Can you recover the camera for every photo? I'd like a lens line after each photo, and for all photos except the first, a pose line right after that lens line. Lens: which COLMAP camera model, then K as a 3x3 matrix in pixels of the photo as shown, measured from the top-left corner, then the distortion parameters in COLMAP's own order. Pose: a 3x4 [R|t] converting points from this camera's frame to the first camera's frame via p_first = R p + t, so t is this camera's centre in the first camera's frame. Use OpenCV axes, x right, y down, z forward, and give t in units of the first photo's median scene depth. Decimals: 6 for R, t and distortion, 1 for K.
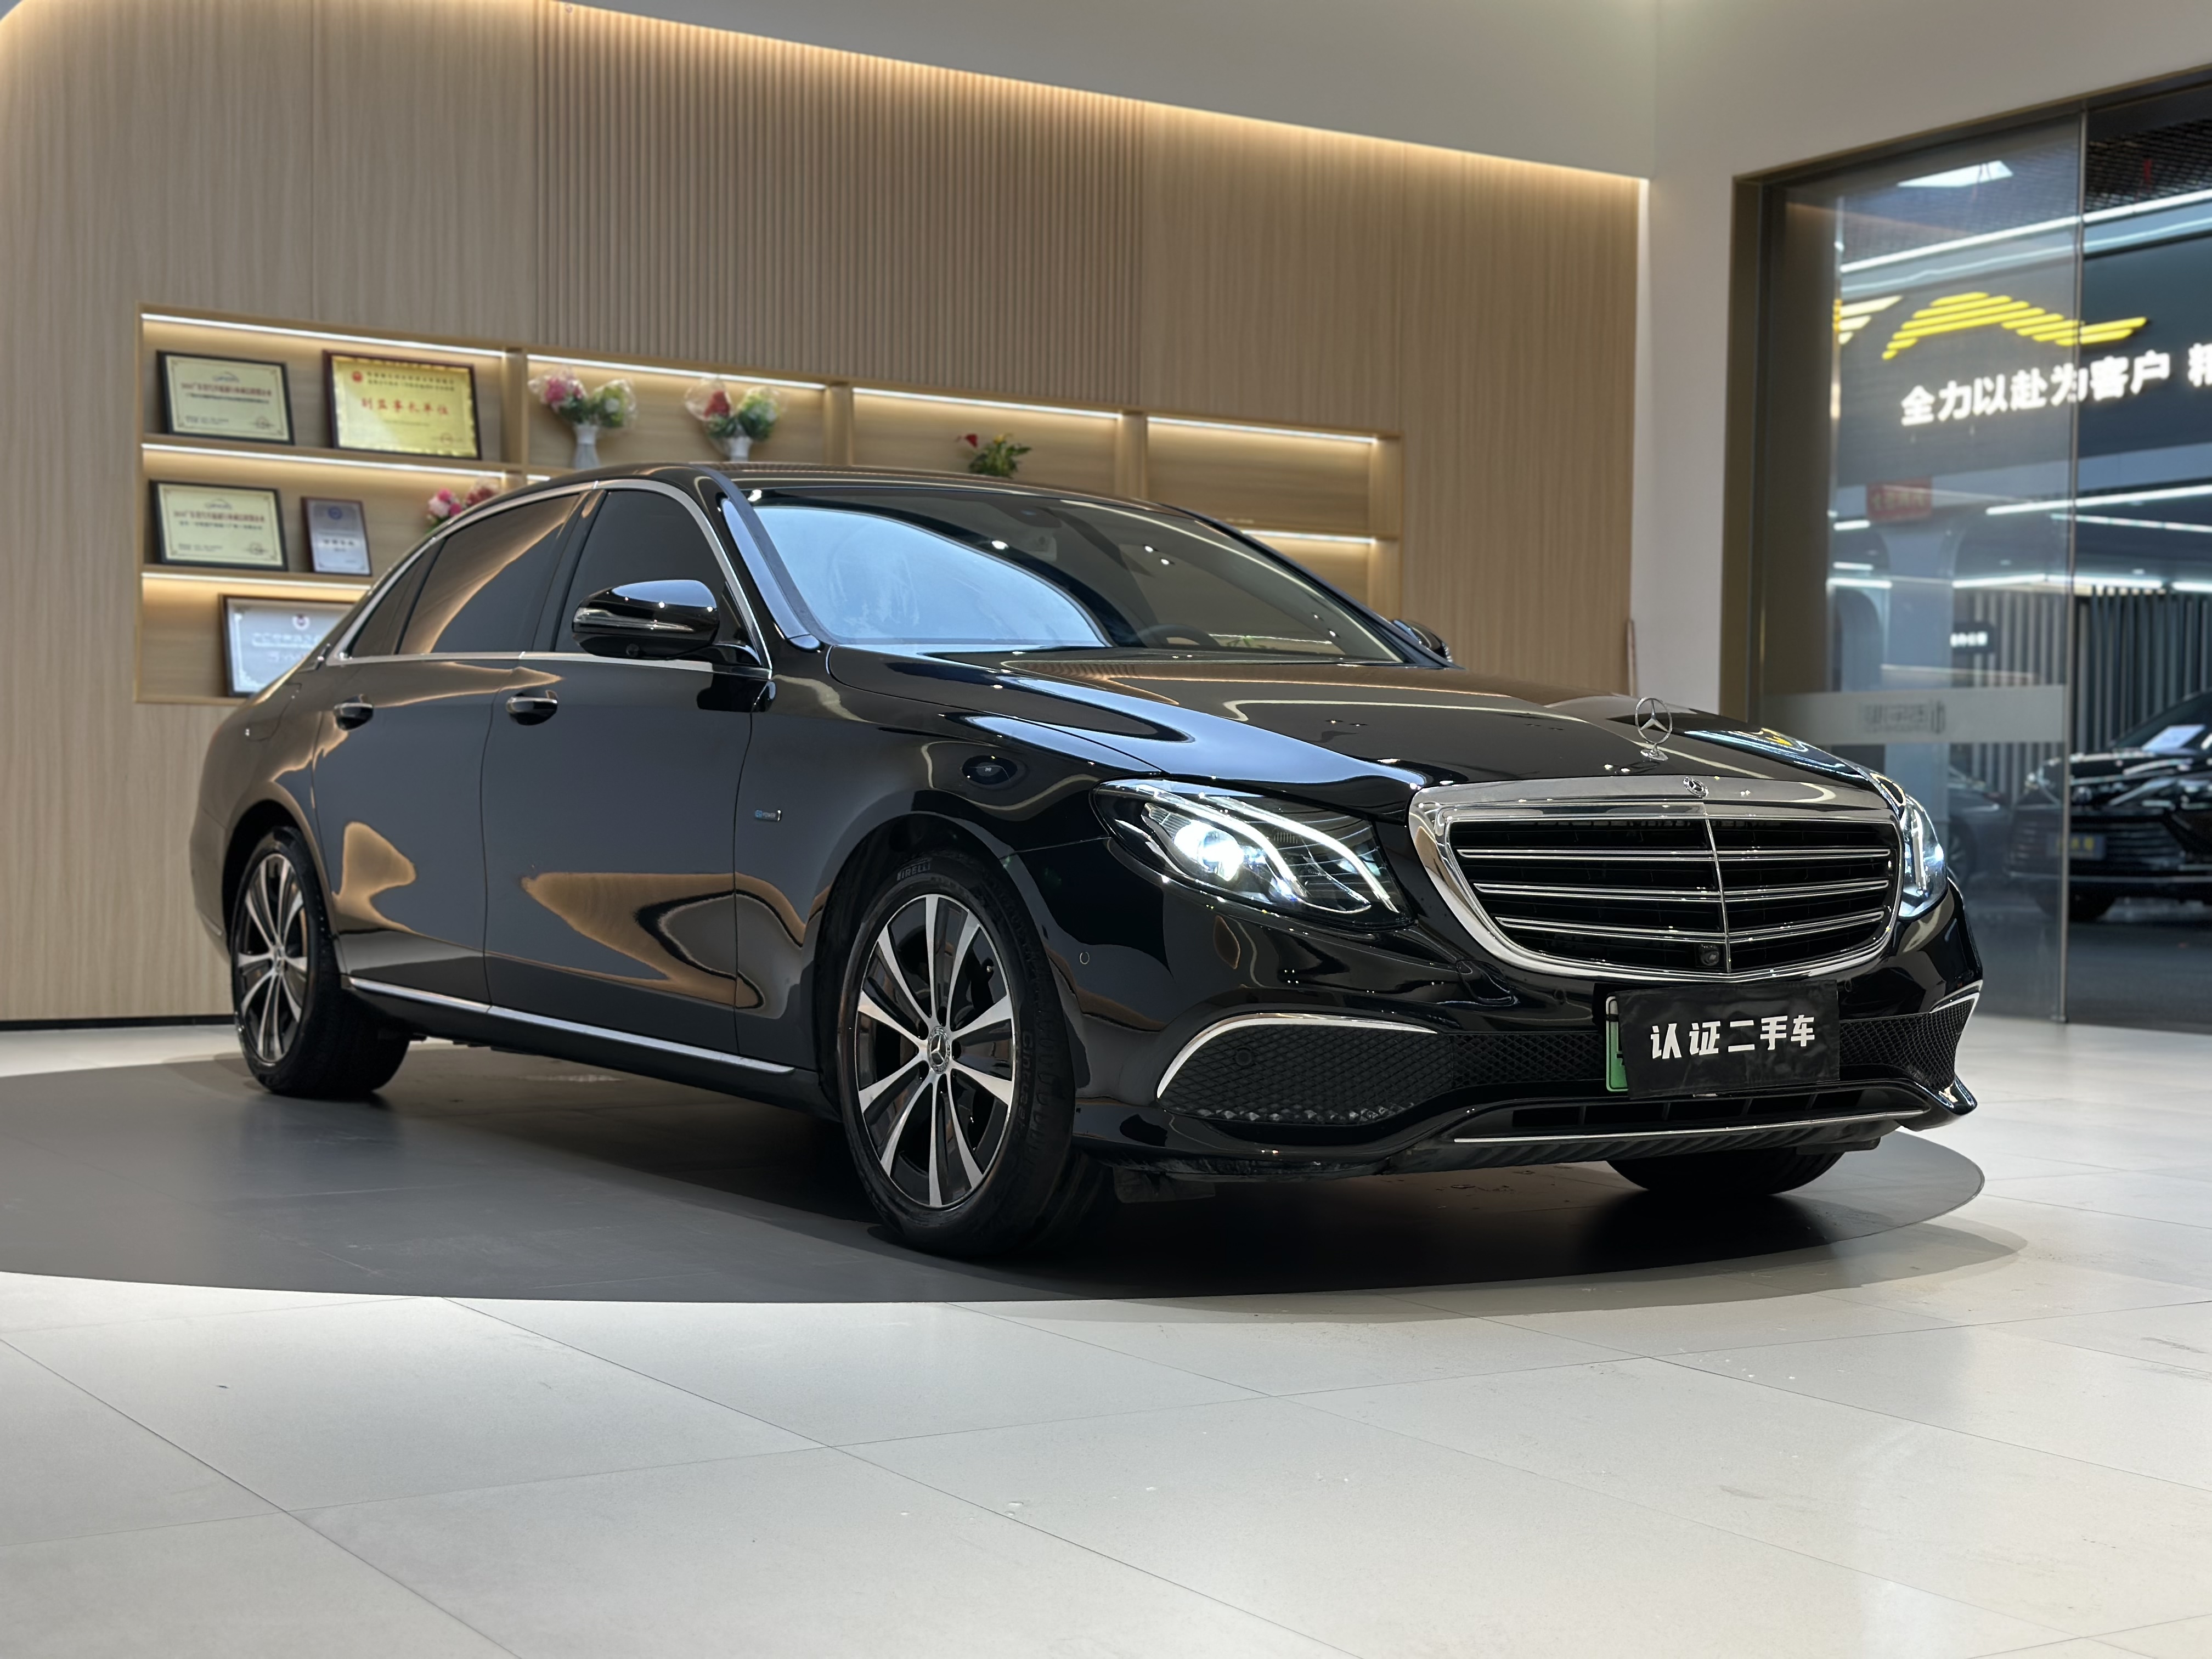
lens RADIAL K [[3070.4, 0, 1106.0], [0, 3070.4, 829.5], [0, 0, 1]] dist [0.183150, -0.299431]
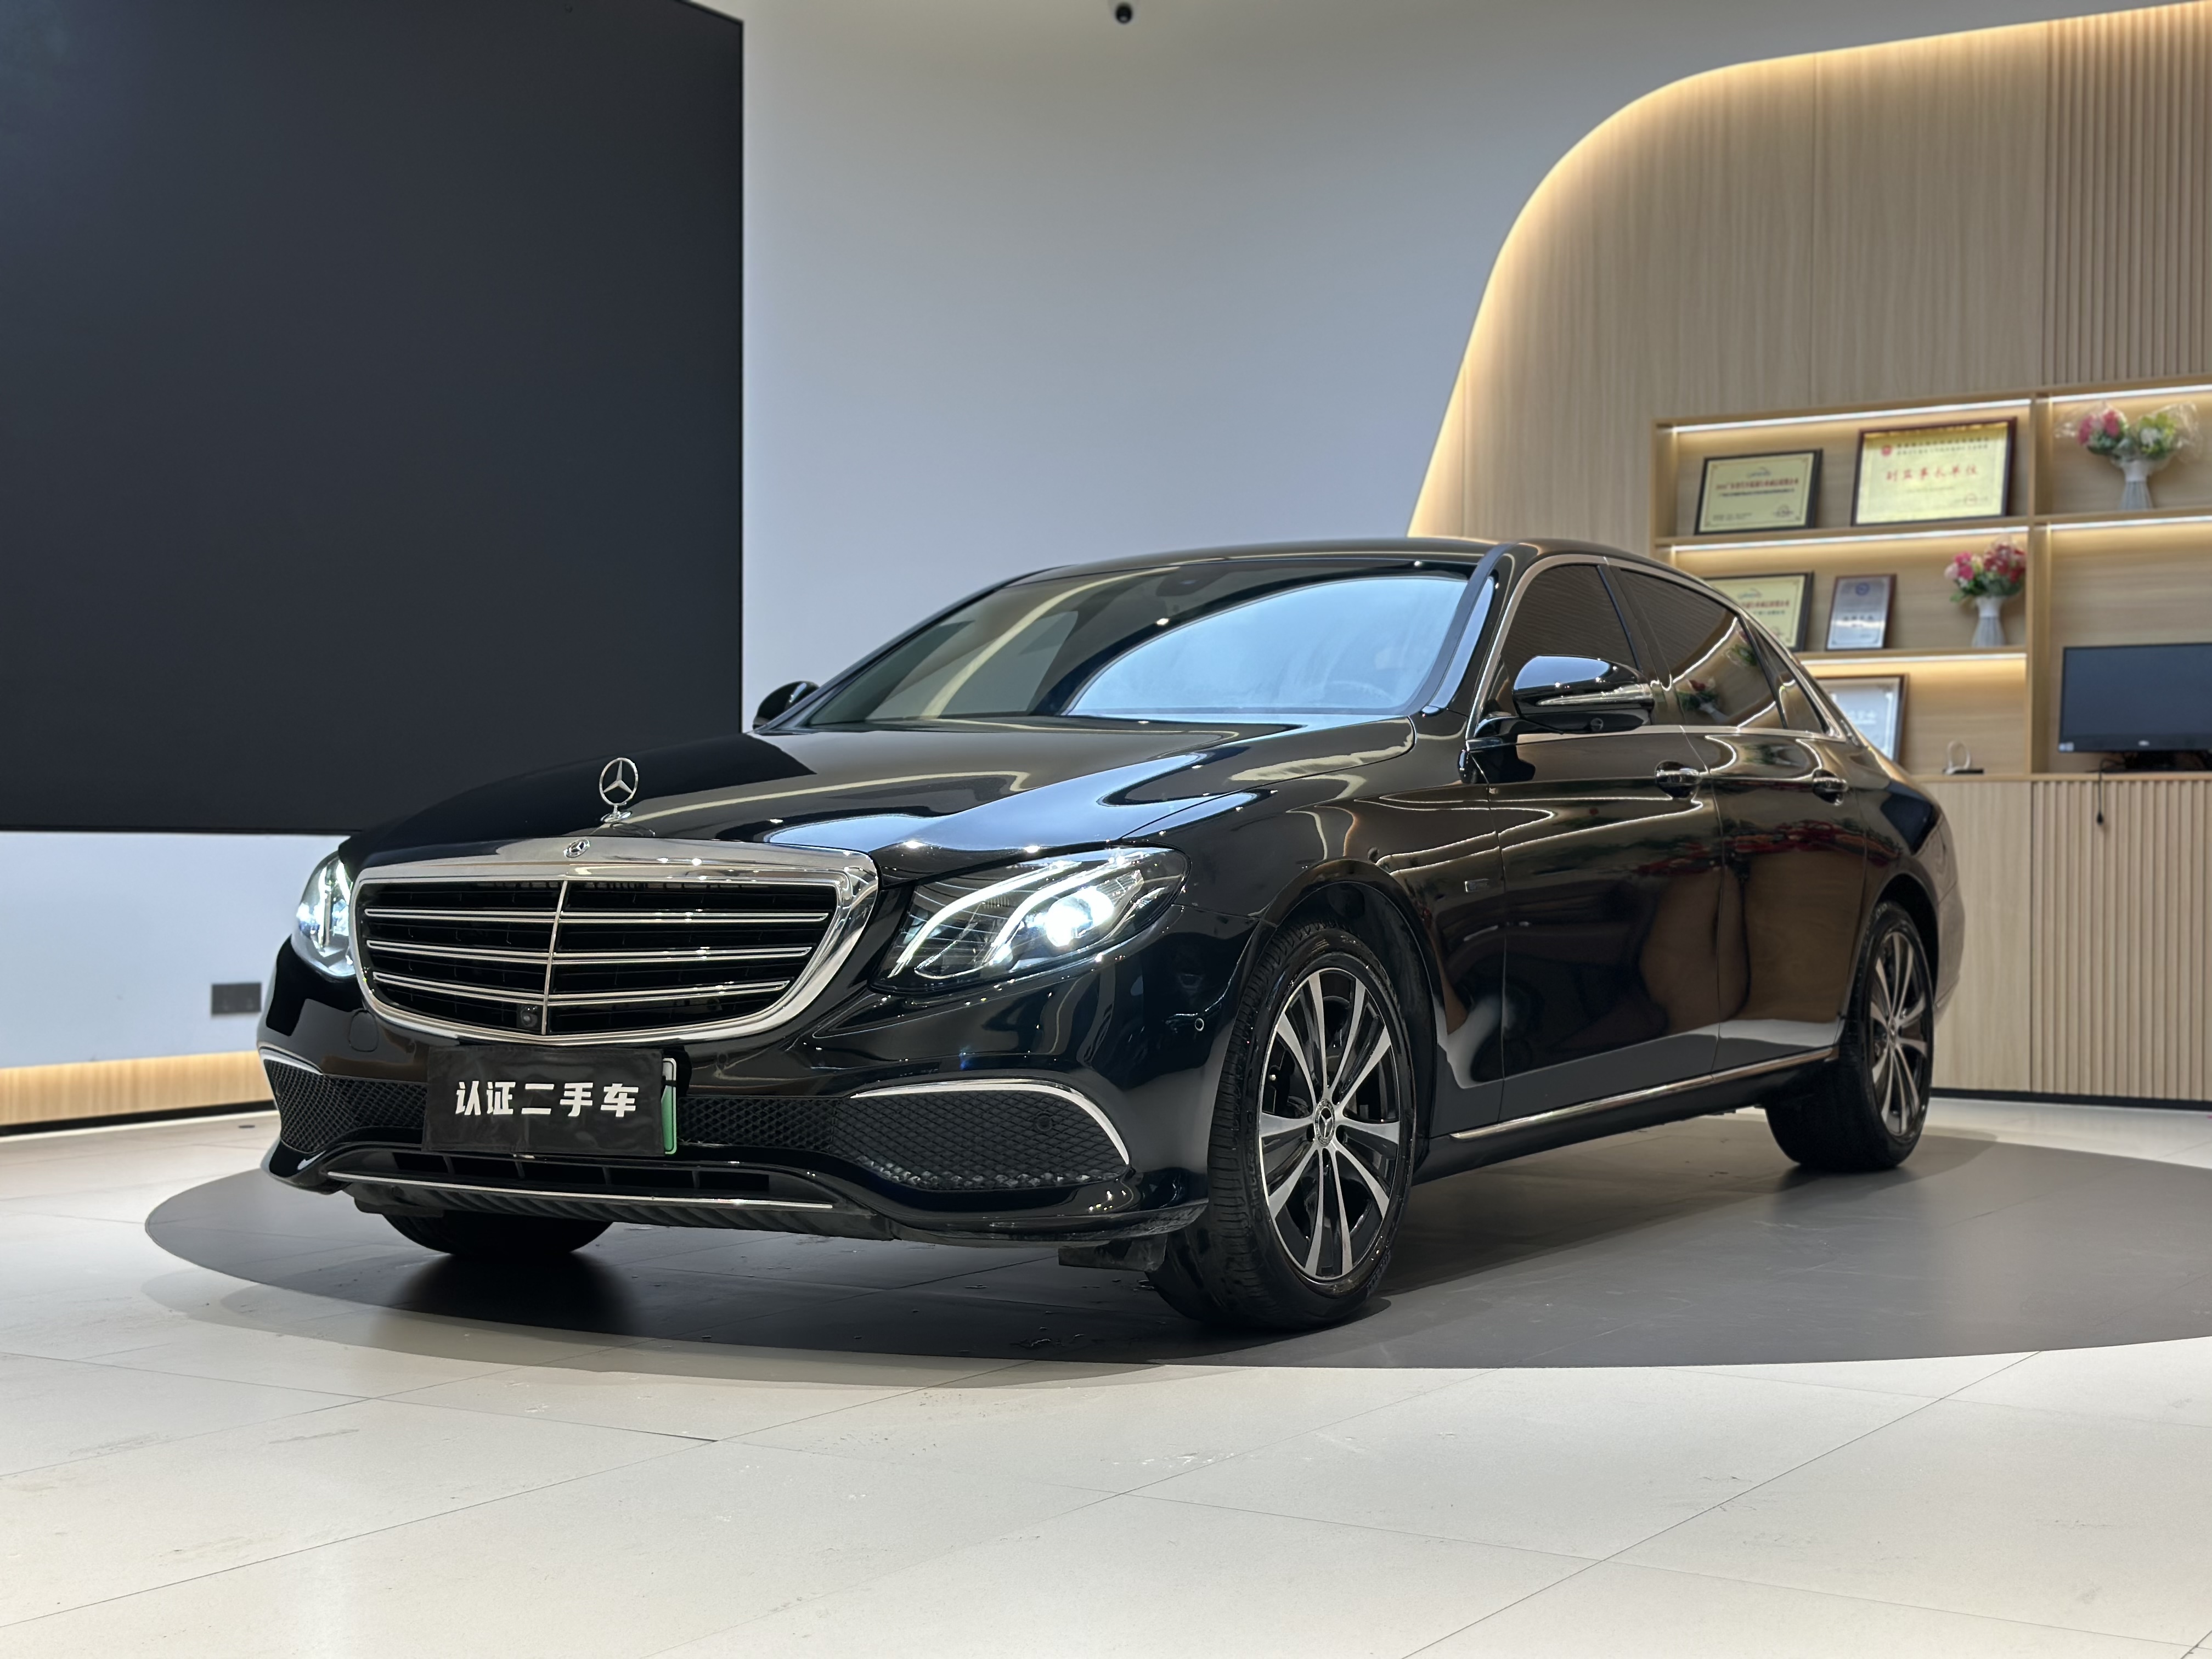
lens RADIAL K [[3070.4, 0, 1106.0], [0, 3070.4, 829.5], [0, 0, 1]] dist [0.183150, -0.299431]
pose [[0.429051, -0.018652, -0.903088, 0.551813], [-0.005758, 0.999710, -0.023384, 0.001140], [0.903262, 0.015233, 0.428819, 0.345137]]
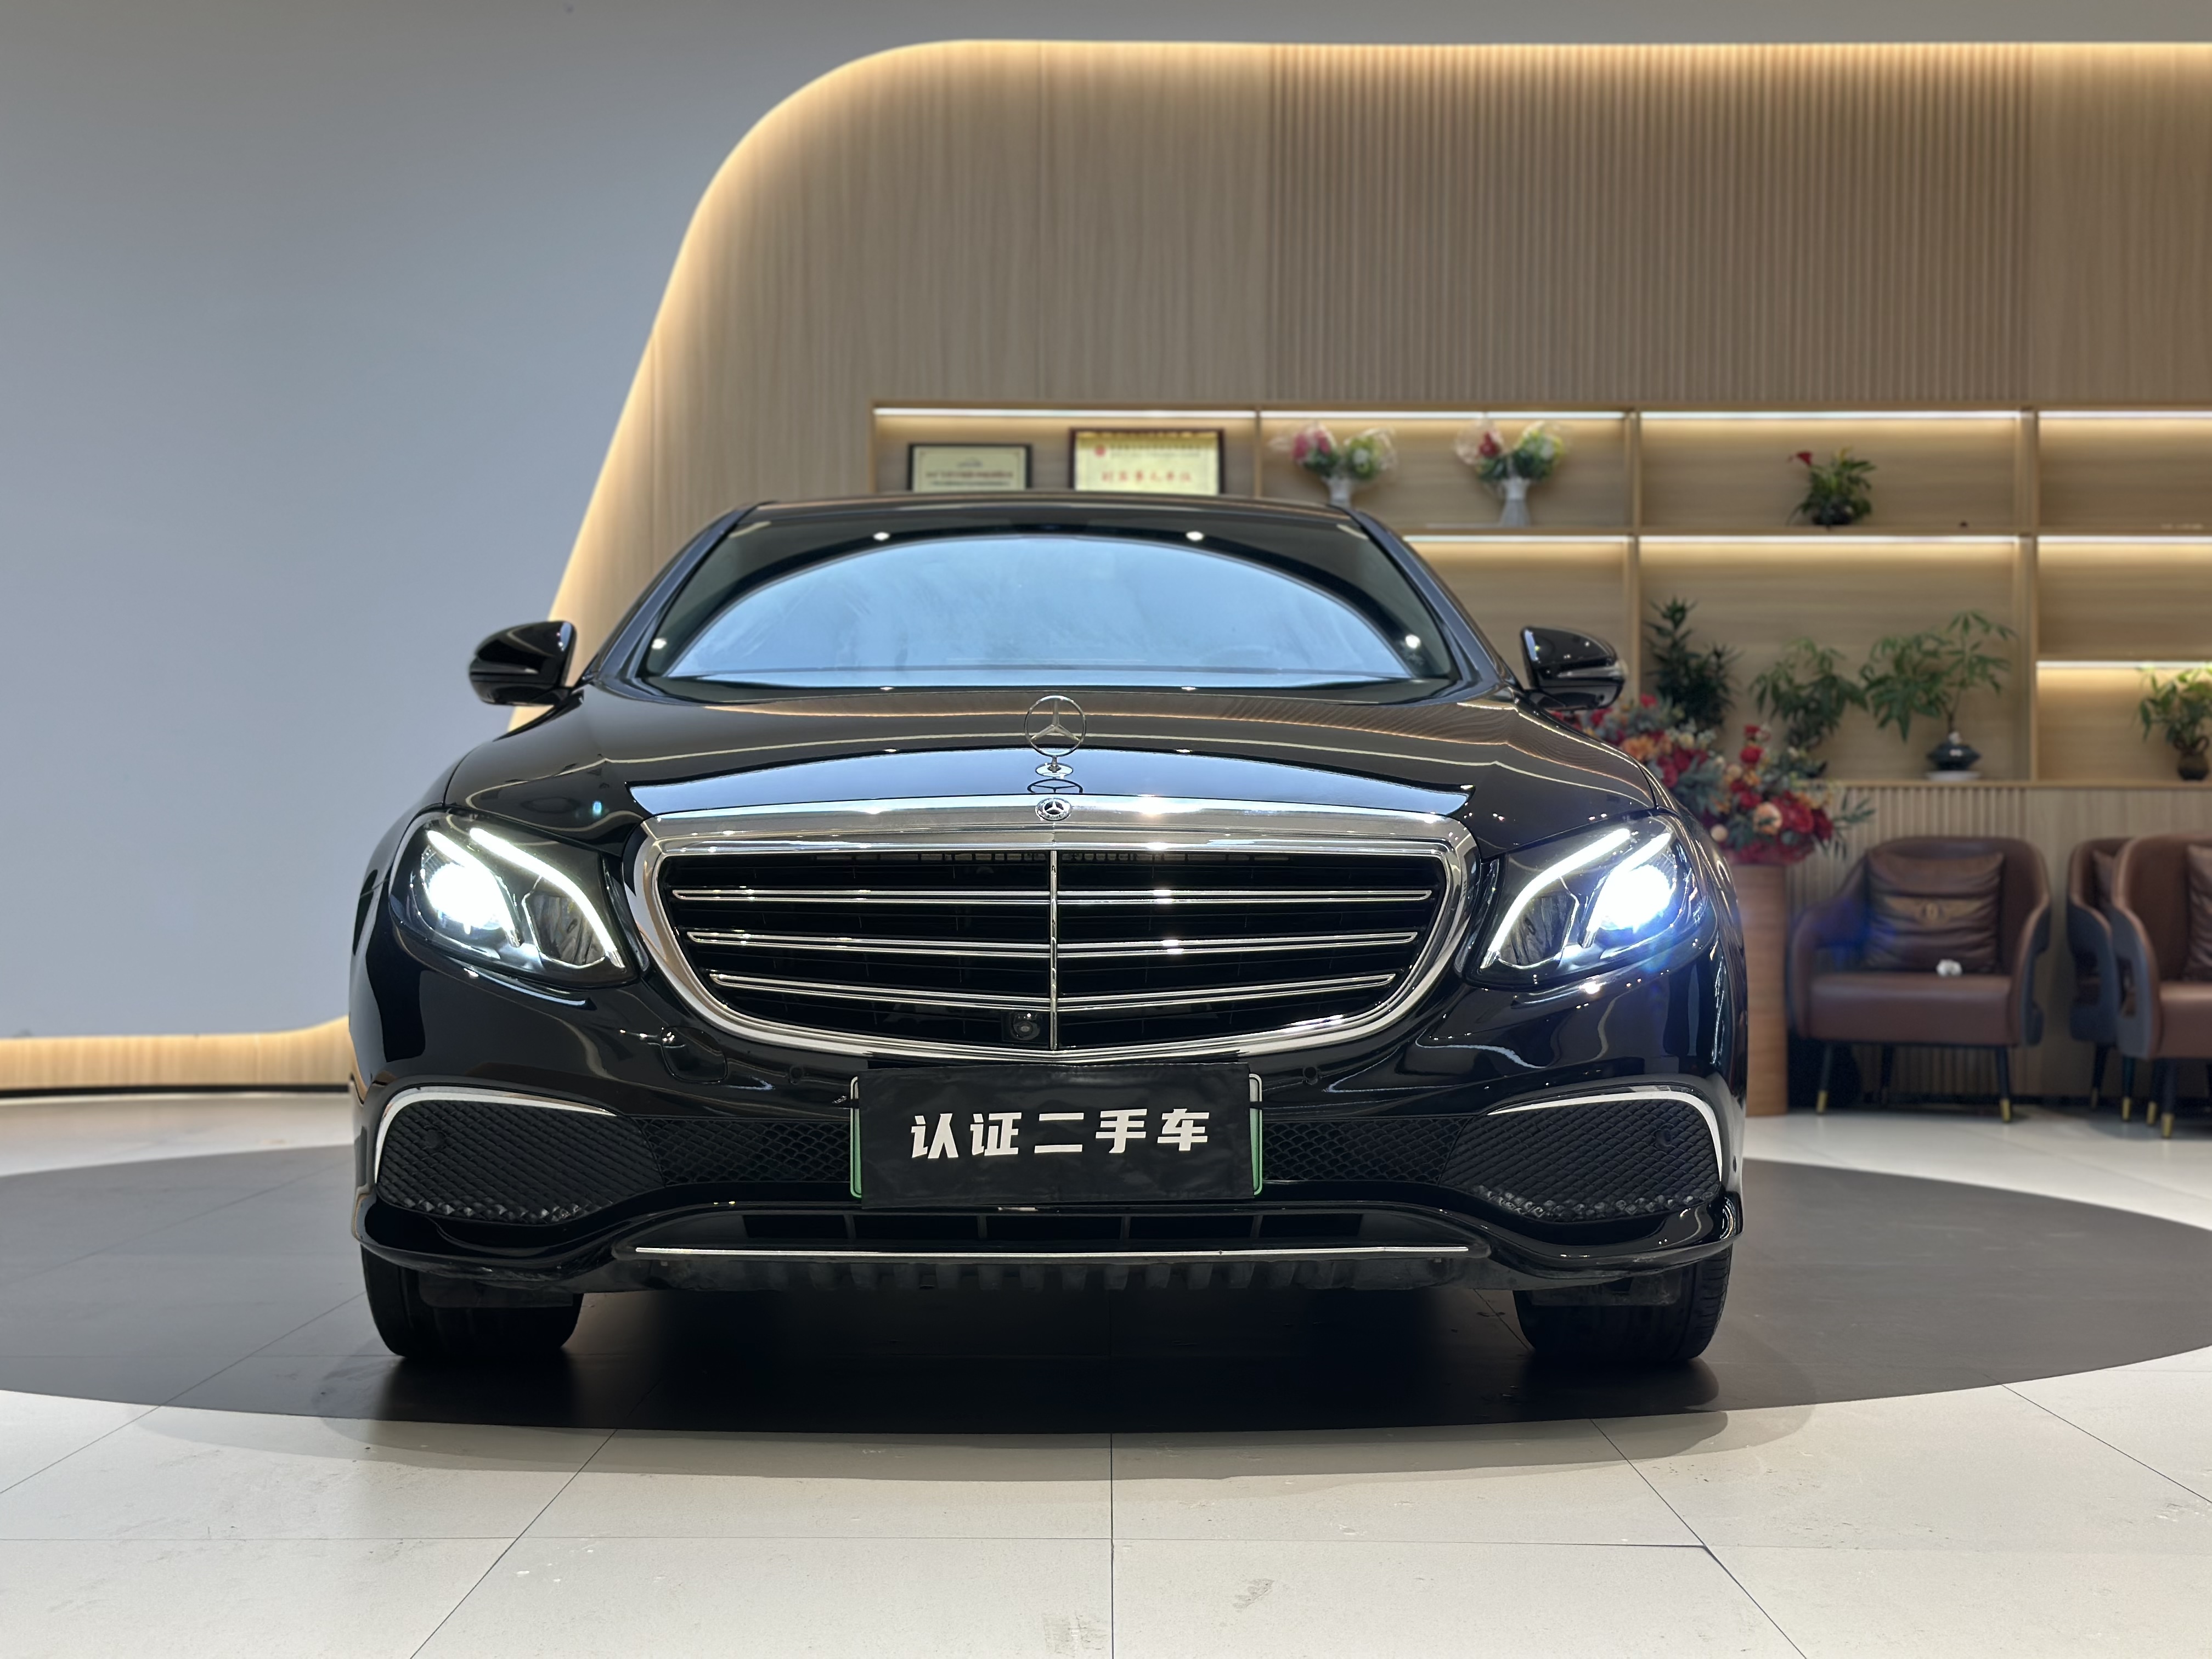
lens RADIAL K [[3070.4, 0, 1106.0], [0, 3070.4, 829.5], [0, 0, 1]] dist [0.183150, -0.299431]
pose [[0.841367, -0.018292, -0.540154, 0.293402], [0.001555, 0.999505, -0.031425, 0.007284], [0.540462, 0.025600, 0.840979, 0.170248]]
